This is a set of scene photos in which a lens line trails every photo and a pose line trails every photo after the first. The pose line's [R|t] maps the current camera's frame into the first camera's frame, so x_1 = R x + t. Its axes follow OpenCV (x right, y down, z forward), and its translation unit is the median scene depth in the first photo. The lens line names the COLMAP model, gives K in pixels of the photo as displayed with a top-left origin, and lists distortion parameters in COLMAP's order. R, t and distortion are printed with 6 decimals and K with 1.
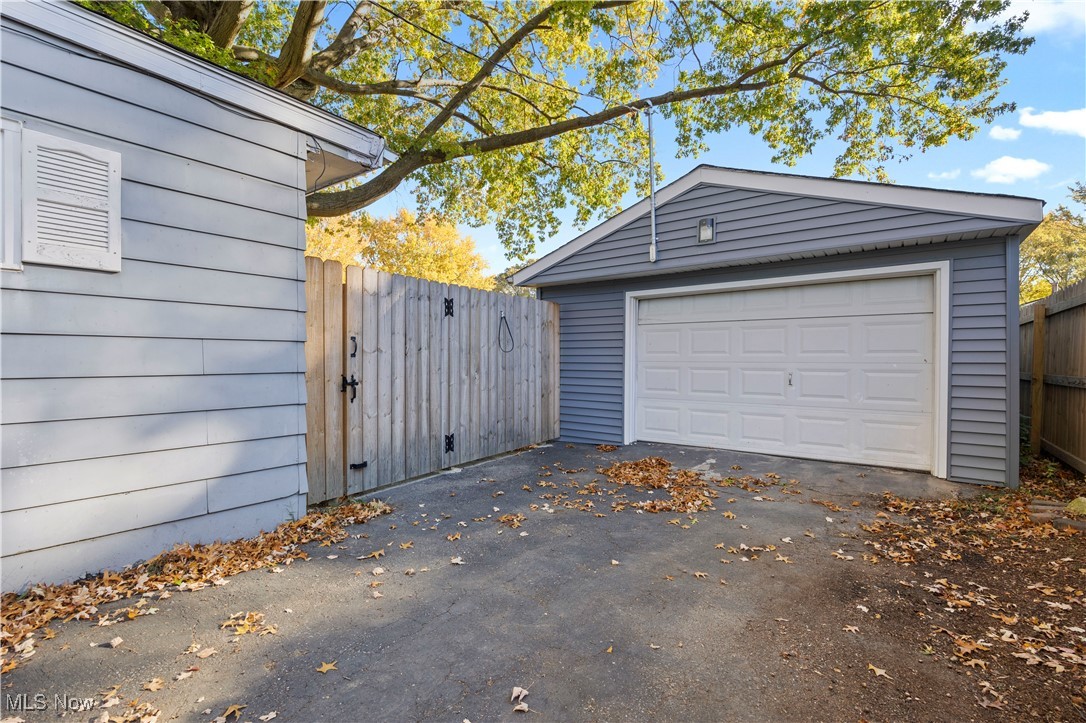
lens RADIAL K [[493.7, 0, 537.3], [0, 493.7, 365.1], [0, 0, 1]] dist [-0.005162, -0.000094]
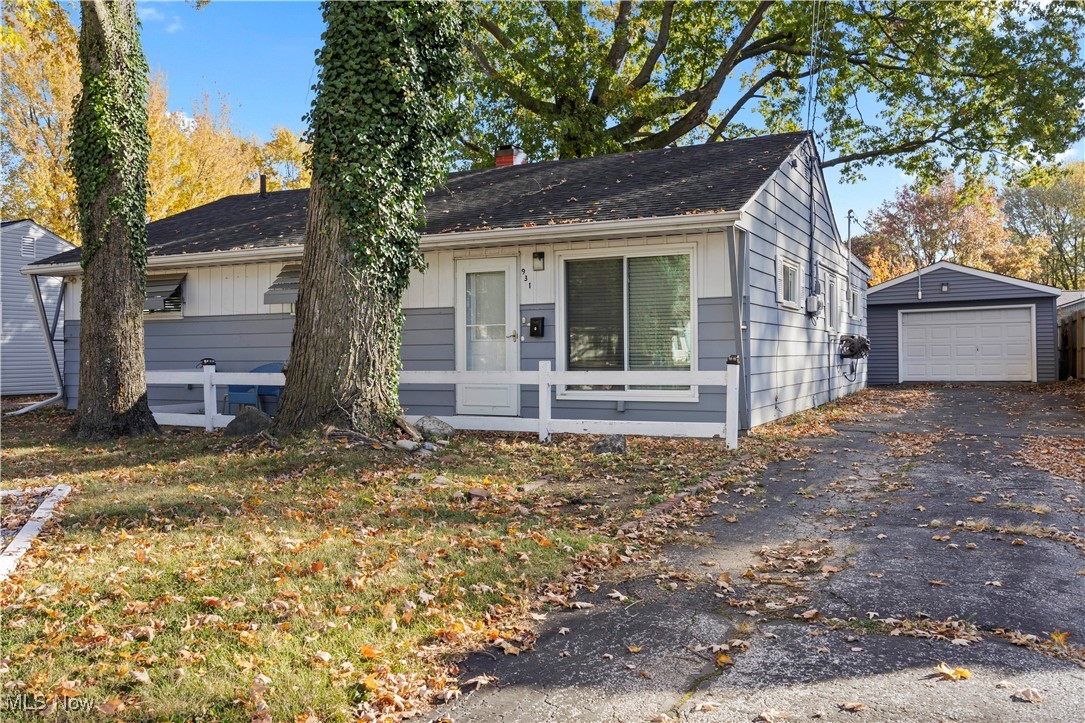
lens RADIAL K [[885.1, 0, 539.4], [0, 885.1, 356.0], [0, 0, 1]] dist [0.009280, 0.003460]
pose [[0.983523, -0.016827, 0.180000, -1.108170], [0.019310, 0.999741, -0.012052, 0.034851], [-0.179751, 0.015329, 0.983593, -1.343283]]
